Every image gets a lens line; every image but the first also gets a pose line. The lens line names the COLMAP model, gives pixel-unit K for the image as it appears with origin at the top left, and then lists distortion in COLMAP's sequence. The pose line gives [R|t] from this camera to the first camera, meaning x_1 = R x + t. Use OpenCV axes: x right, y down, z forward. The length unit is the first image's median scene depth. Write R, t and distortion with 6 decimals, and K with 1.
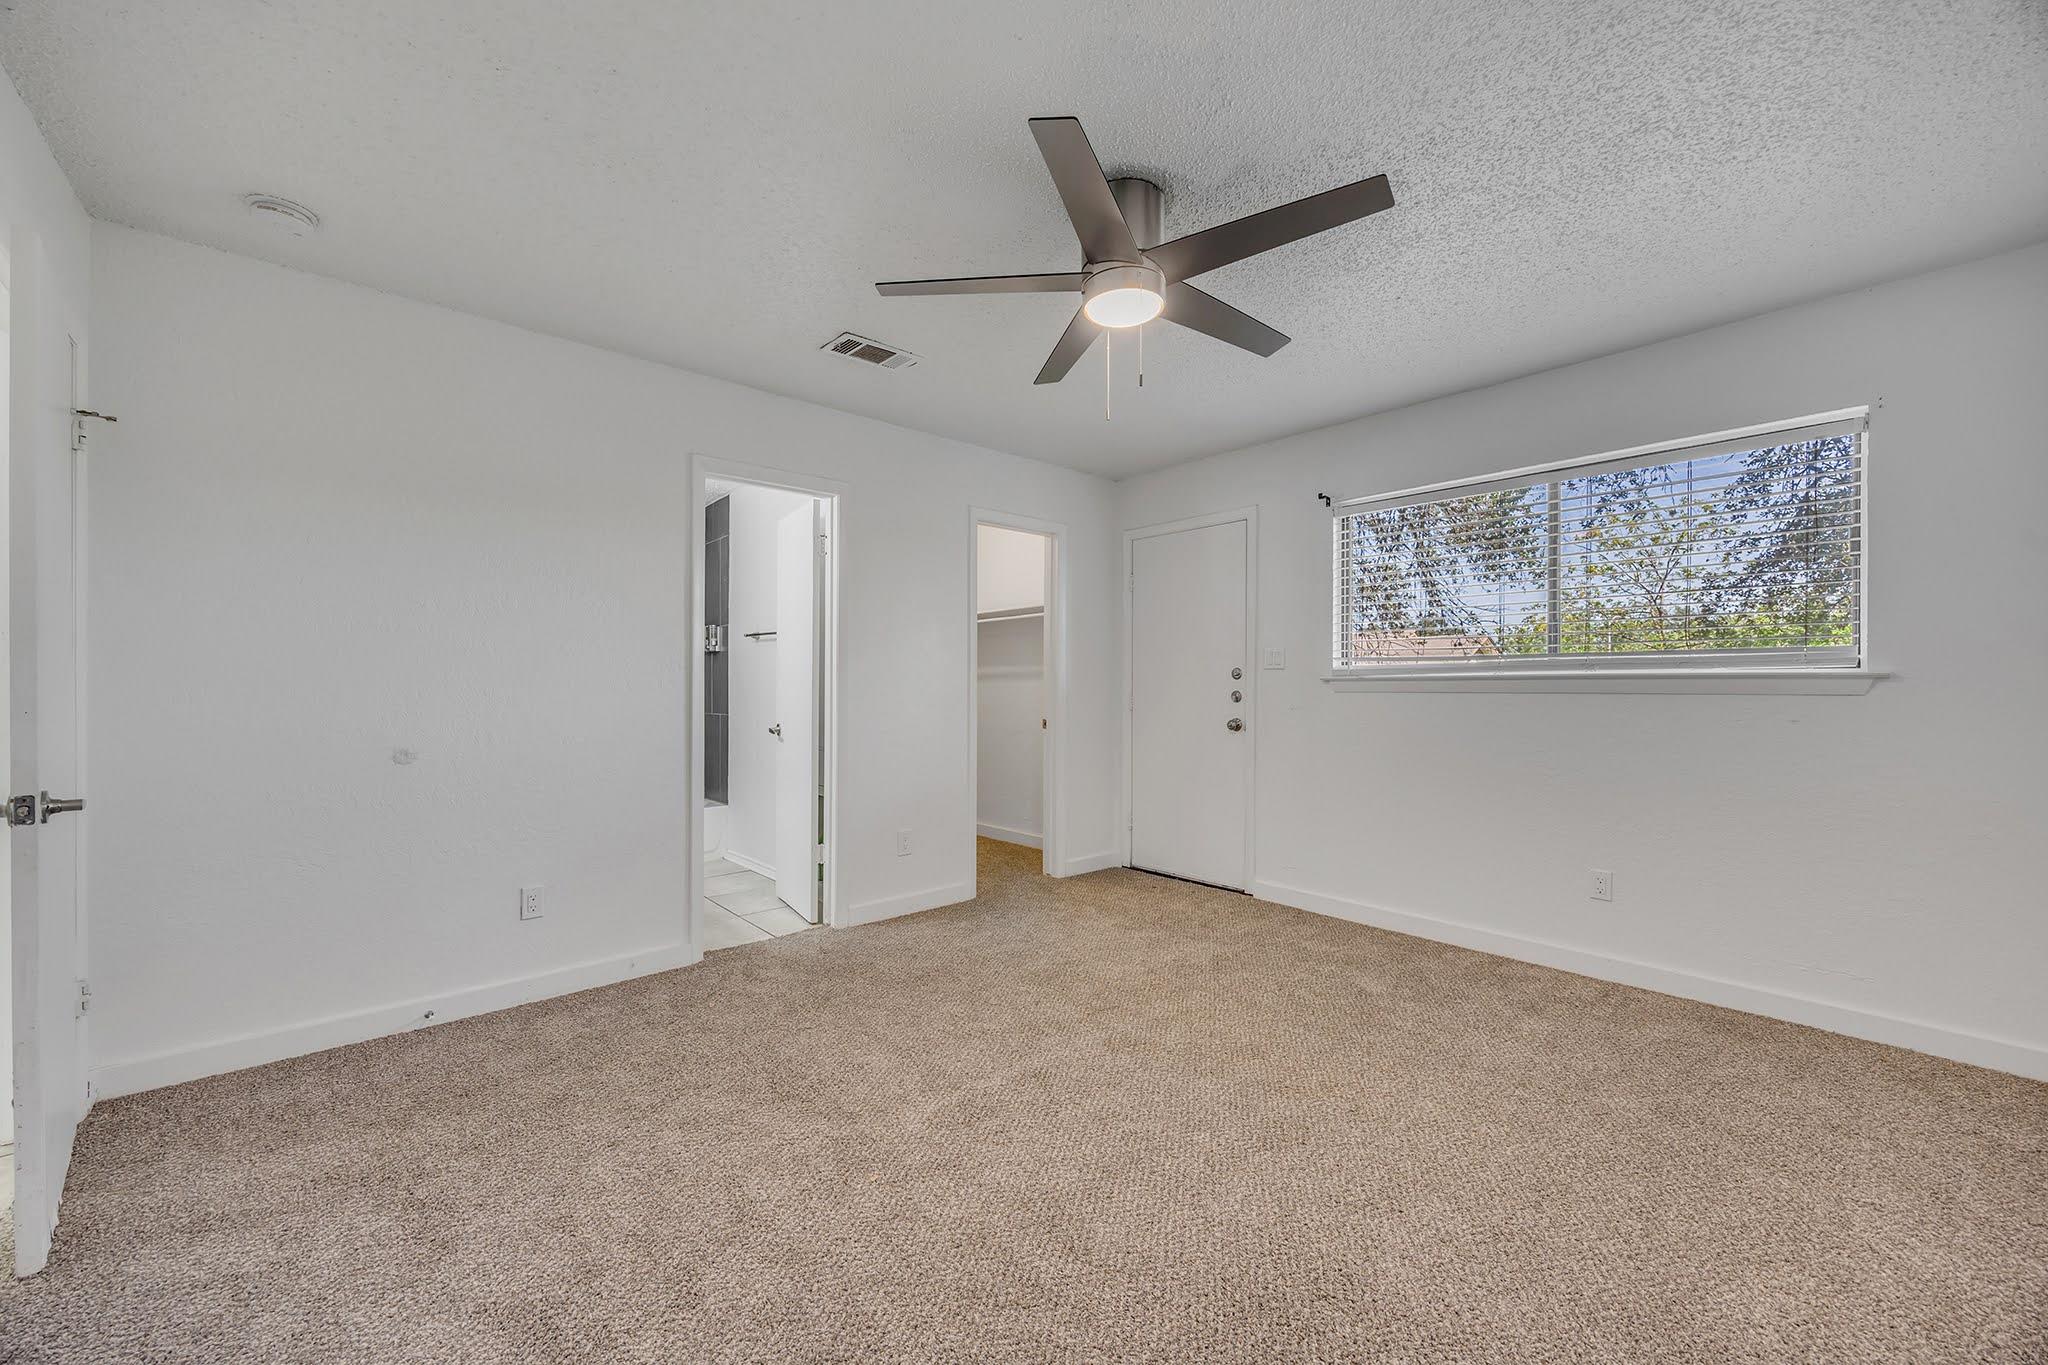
lens RADIAL K [[781.0, 0, 1024.0], [0, 781.0, 682.5], [0, 0, 1]] dist [-0.000309, -0.000062]
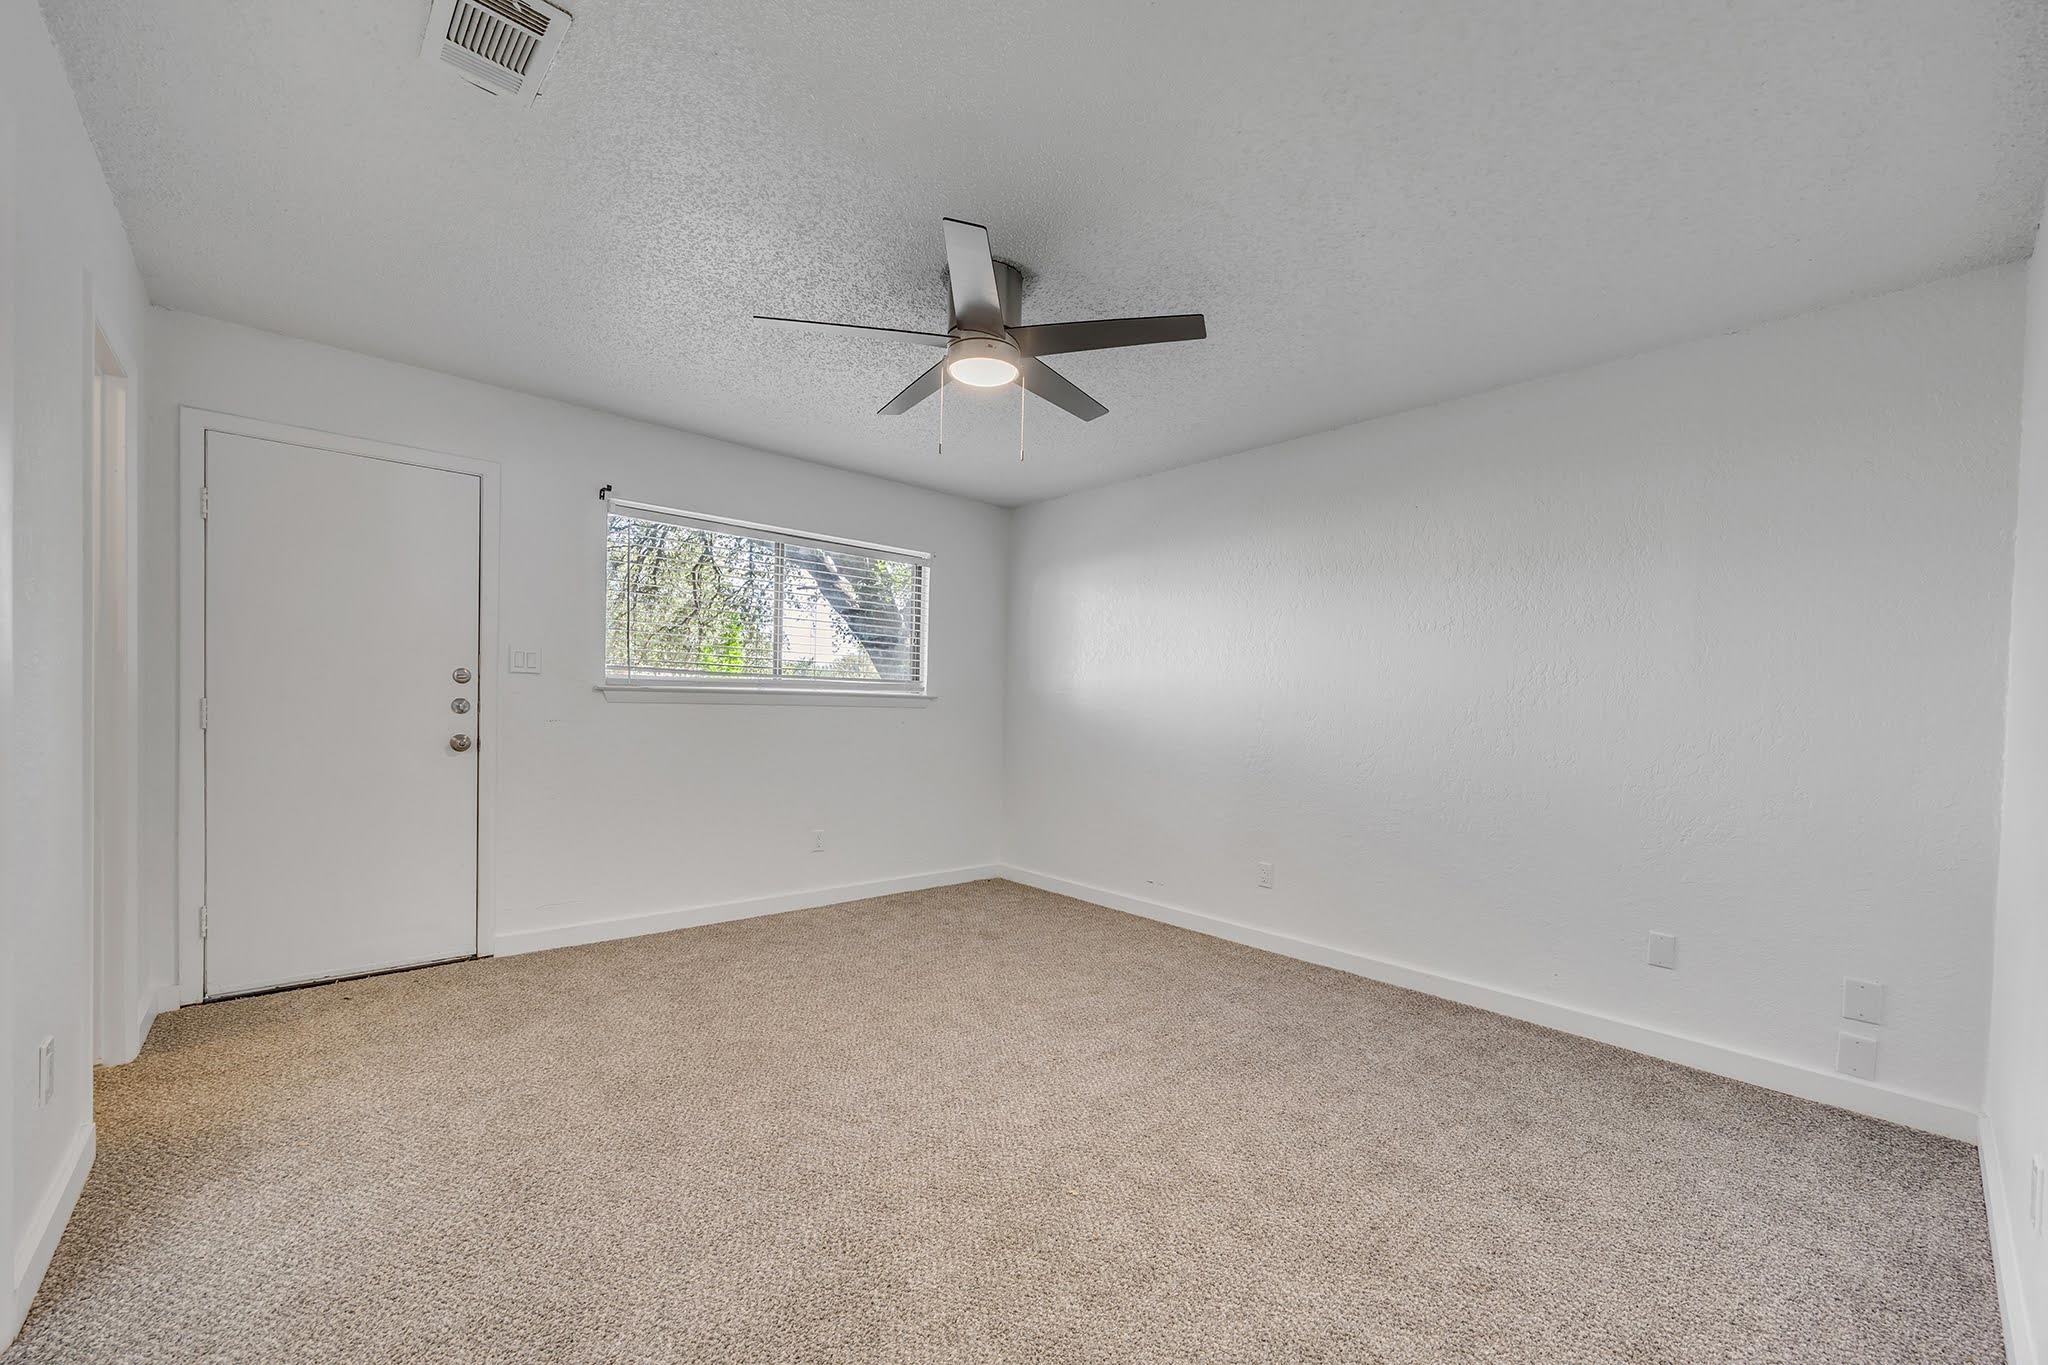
lens RADIAL K [[757.0, 0, 1022.4], [0, 757.0, 727.1], [0, 0, 1]] dist [-0.000667, -0.000062]
pose [[0.029363, -0.023423, 0.999294, -0.494939], [-0.023605, 0.999430, 0.024120, 0.008520], [-0.999290, -0.024297, 0.028793, 0.475510]]
